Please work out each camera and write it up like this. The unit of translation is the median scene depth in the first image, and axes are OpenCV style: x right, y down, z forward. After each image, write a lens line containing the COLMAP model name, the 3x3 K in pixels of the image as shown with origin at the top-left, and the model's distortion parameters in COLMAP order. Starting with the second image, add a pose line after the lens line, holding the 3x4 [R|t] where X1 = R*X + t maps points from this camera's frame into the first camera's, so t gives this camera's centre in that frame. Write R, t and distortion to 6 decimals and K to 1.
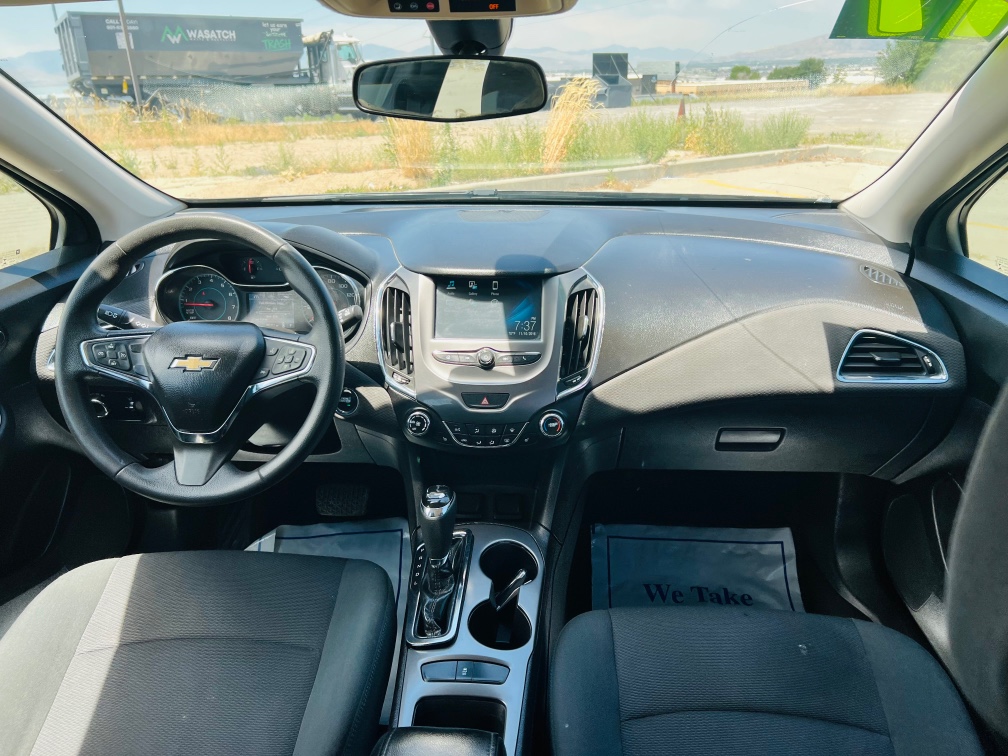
lens RADIAL K [[760.1, 0, 506.9], [0, 760.1, 383.7], [0, 0, 1]] dist [0.053799, -0.058344]
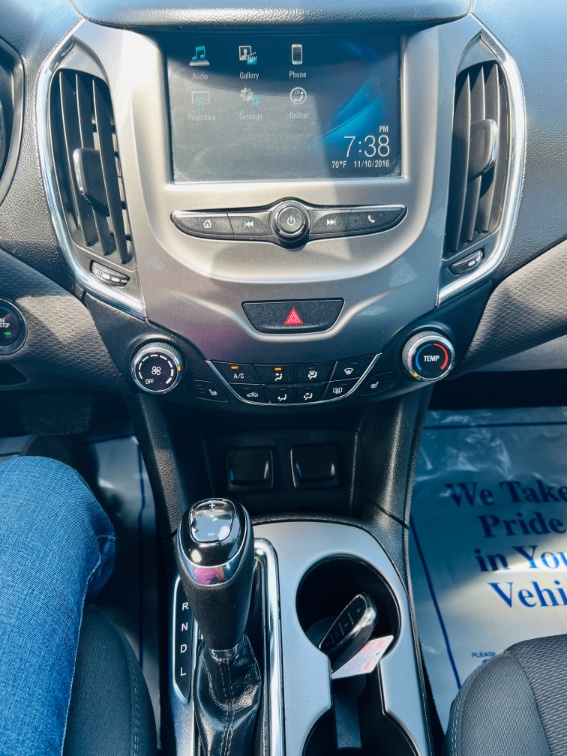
lens RADIAL K [[577.7, 0, 270.4], [0, 577.7, 374.7], [0, 0, 1]] dist [-0.002079, -0.001805]
pose [[0.993259, -0.069934, 0.092448, -0.077012], [0.041671, 0.959614, 0.278216, -0.042625], [-0.108171, -0.272488, 0.956059, 0.626820]]
